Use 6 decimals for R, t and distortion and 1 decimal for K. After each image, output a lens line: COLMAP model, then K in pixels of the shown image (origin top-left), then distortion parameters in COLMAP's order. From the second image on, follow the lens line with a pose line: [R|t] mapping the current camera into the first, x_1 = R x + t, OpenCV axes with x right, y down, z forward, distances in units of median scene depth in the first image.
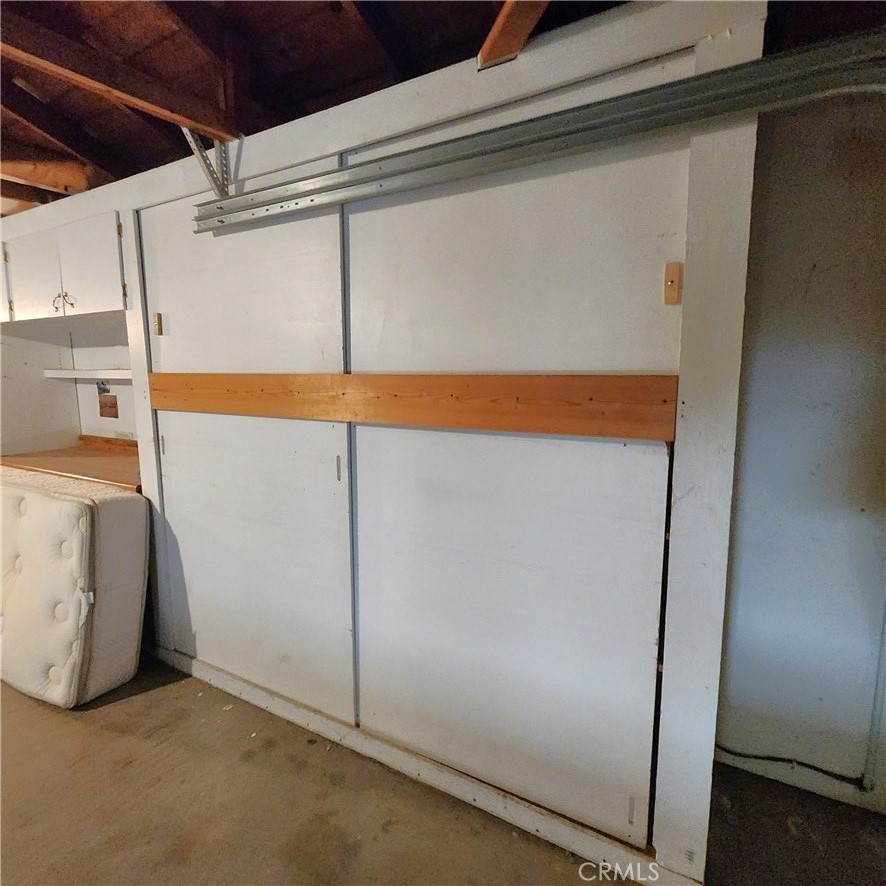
lens RADIAL K [[503.7, 0, 443.0], [0, 503.7, 443.0], [0, 0, 1]] dist [0.005836, 0.000143]
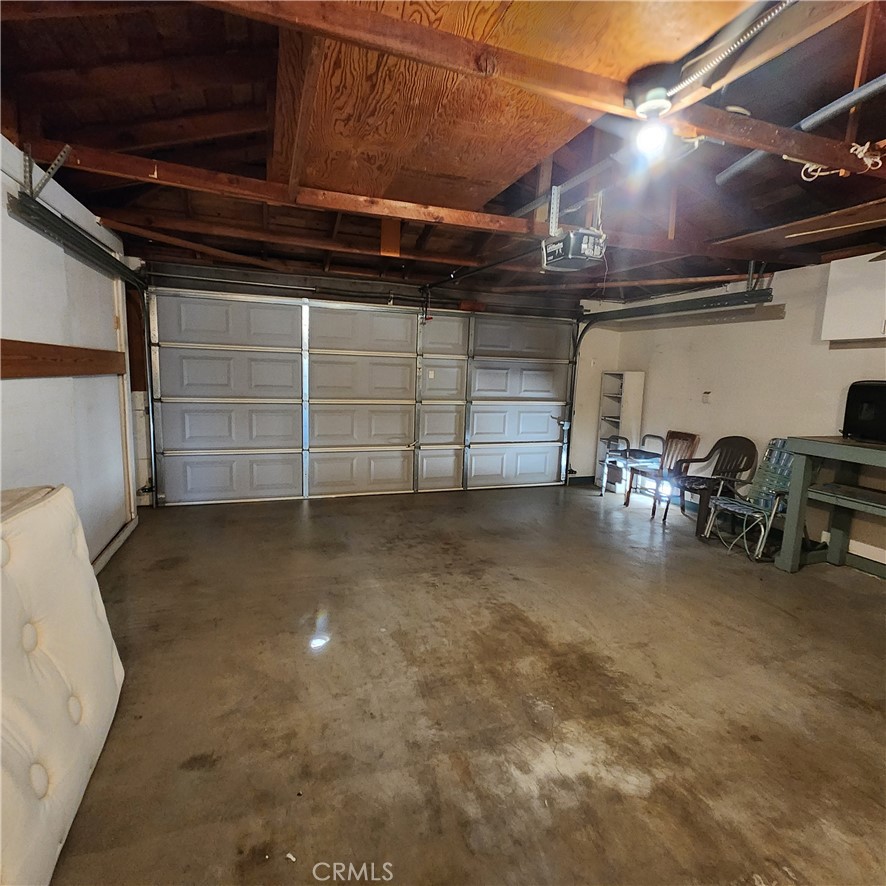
lens RADIAL K [[493.3, 0, 443.0], [0, 493.3, 443.0], [0, 0, 1]] dist [0.006423, -0.001988]
pose [[-0.752737, -0.117124, 0.647818, -1.832061], [0.058161, 0.968366, 0.242660, -0.128684], [-0.655747, 0.220337, -0.722113, 1.204925]]
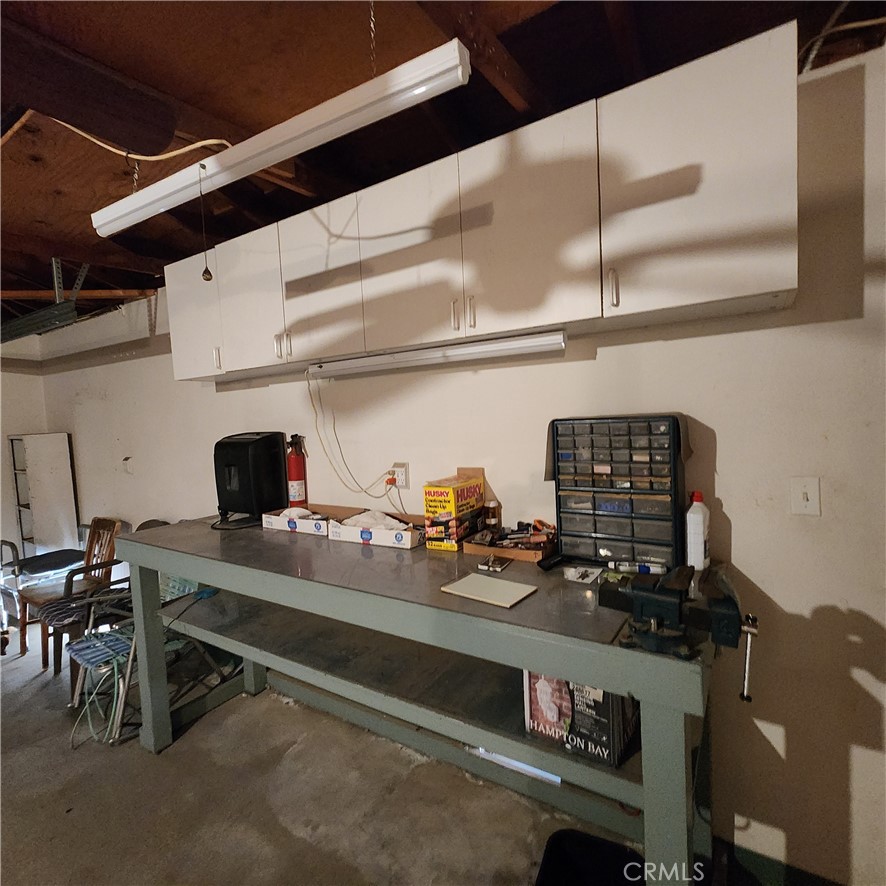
lens RADIAL K [[493.3, 0, 443.0], [0, 493.3, 443.0], [0, 0, 1]] dist [0.006423, -0.001988]
pose [[-0.995852, 0.040542, 0.081455, -2.397979], [0.055583, 0.979847, 0.191861, -0.022807], [-0.072035, 0.195593, -0.978036, 0.138401]]
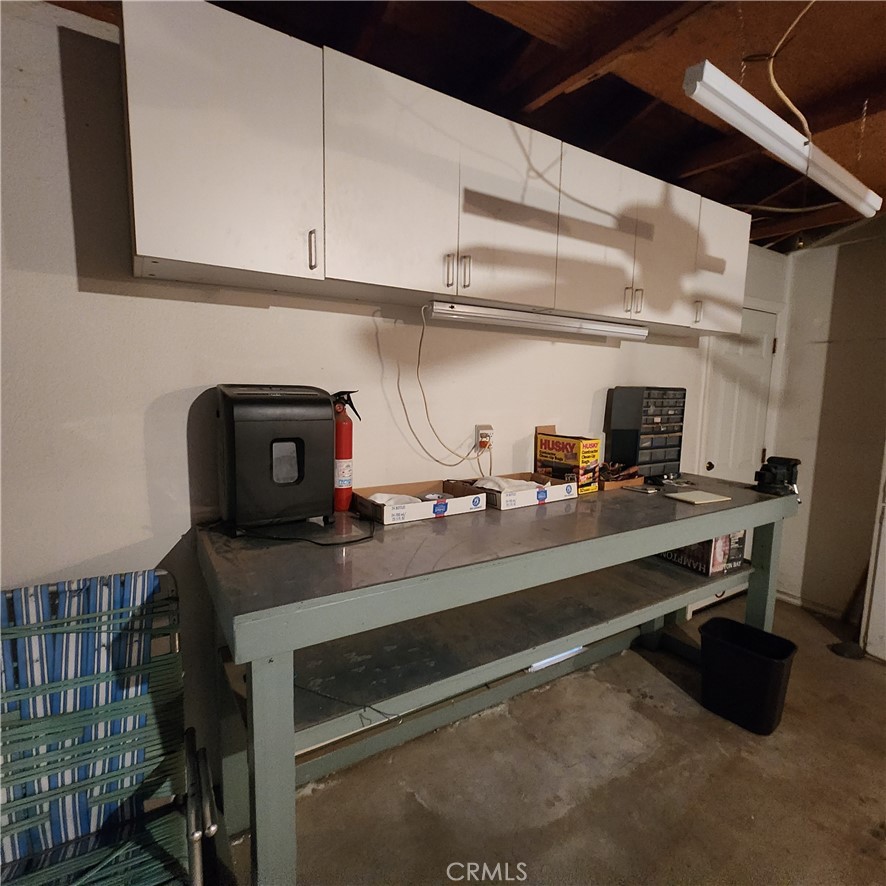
lens RADIAL K [[493.3, 0, 443.0], [0, 493.3, 443.0], [0, 0, 1]] dist [0.006423, -0.001988]
pose [[-0.478905, 0.094174, -0.872801, -1.342219], [-0.139481, 0.973437, 0.181566, 0.076016], [0.866715, 0.208692, -0.453049, -0.457339]]
